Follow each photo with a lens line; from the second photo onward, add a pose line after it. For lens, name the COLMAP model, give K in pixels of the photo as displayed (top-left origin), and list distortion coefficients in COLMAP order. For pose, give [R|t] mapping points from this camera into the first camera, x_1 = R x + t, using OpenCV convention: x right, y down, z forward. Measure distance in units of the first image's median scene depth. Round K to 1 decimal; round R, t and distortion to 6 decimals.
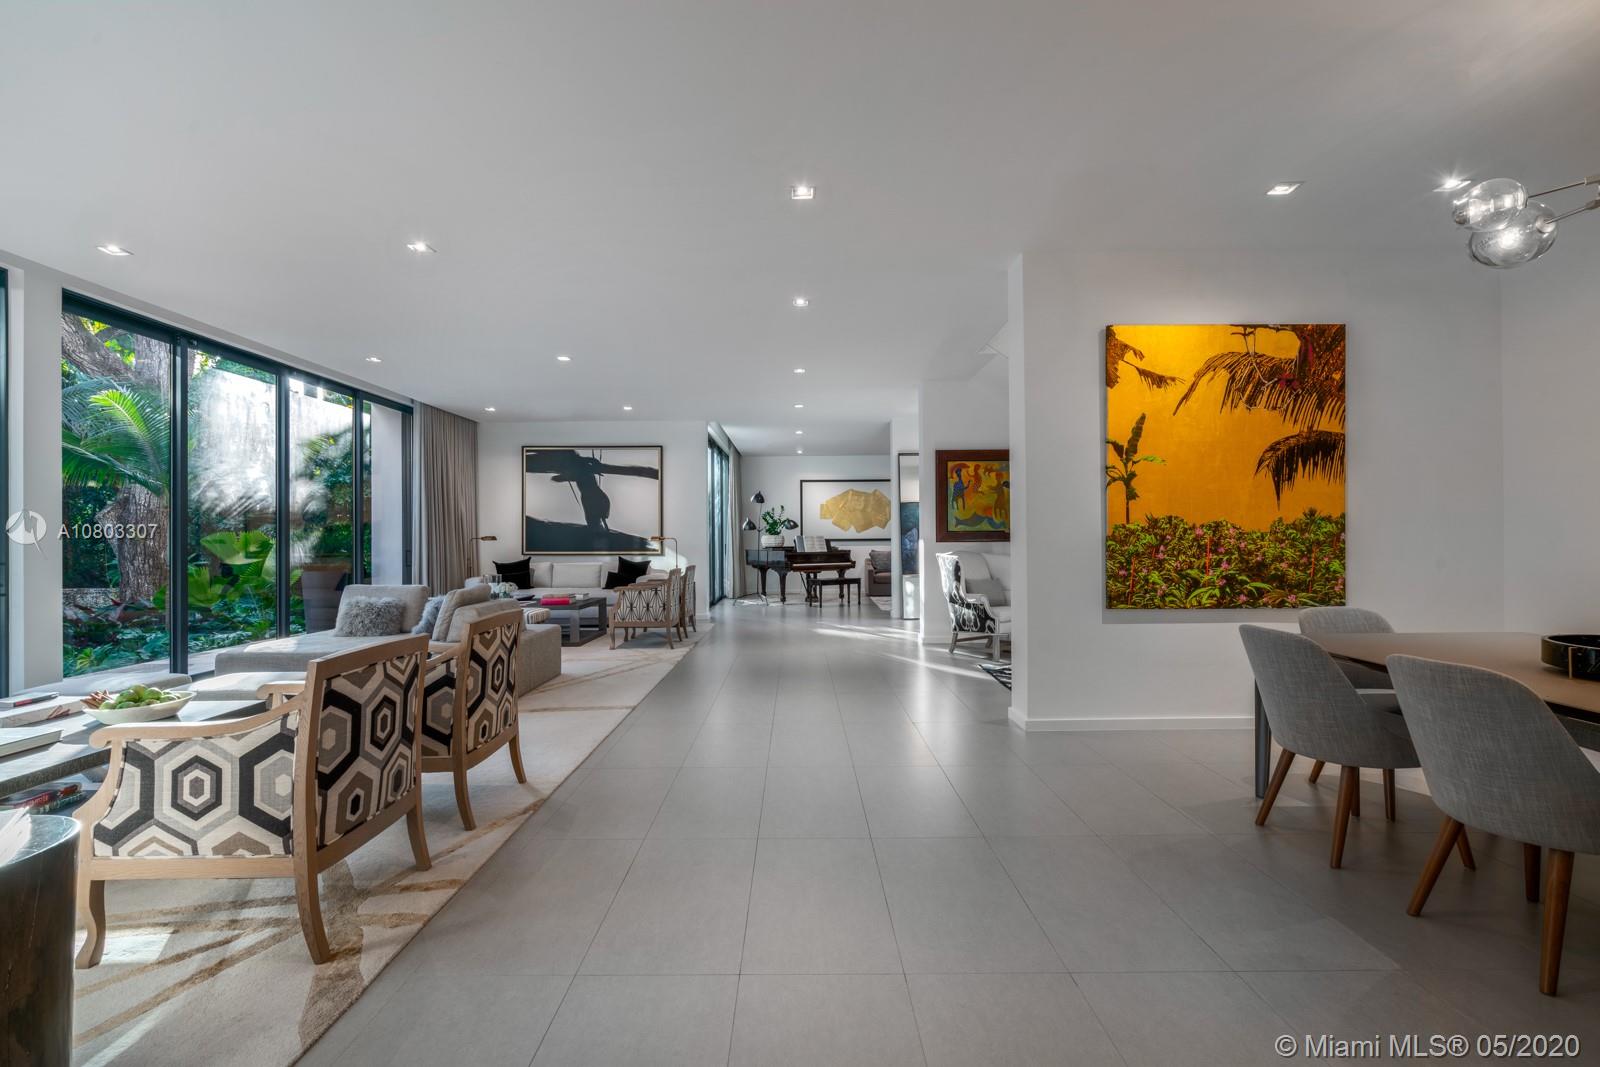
lens RADIAL K [[726.1, 0, 799.2], [0, 726.1, 527.7], [0, 0, 1]] dist [0.018087, 0.000270]
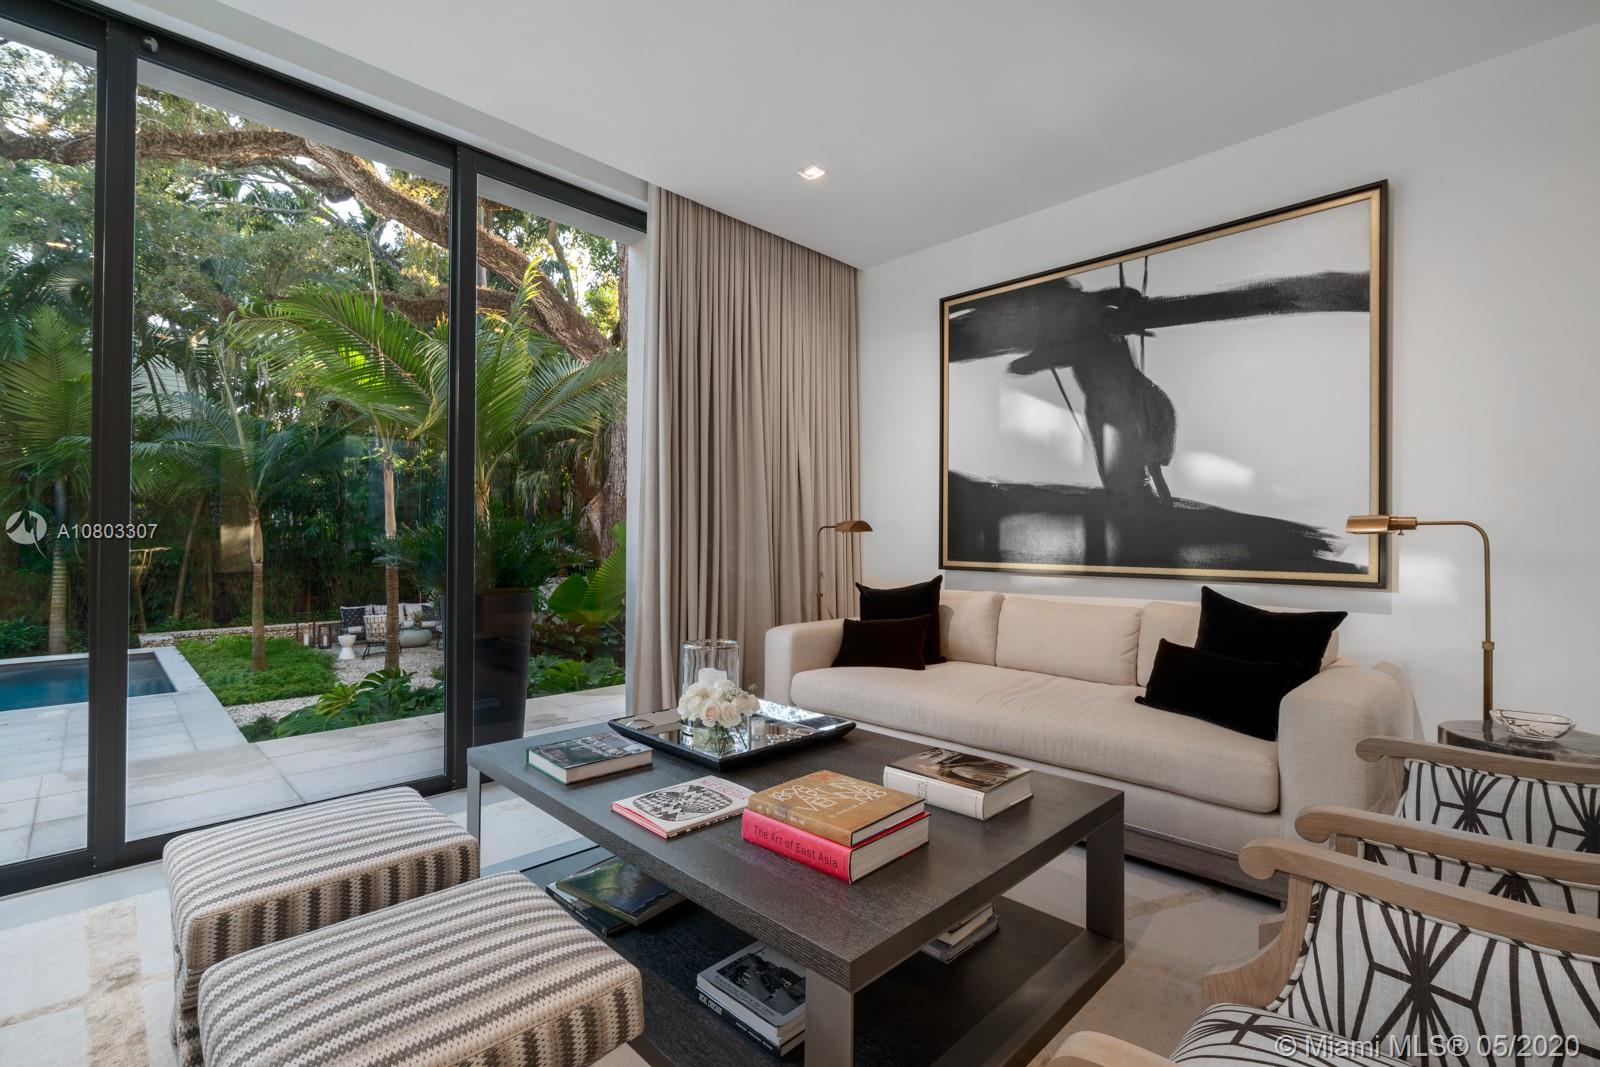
lens RADIAL K [[726.1, 0, 792.2], [0, 726.1, 526.2], [0, 0, 1]] dist [0.018087, 0.000270]
pose [[0.701110, -0.005559, -0.713032, -0.150680], [-0.004119, 0.999921, -0.011845, 0.019041], [0.713042, 0.011241, 0.701032, 0.658206]]
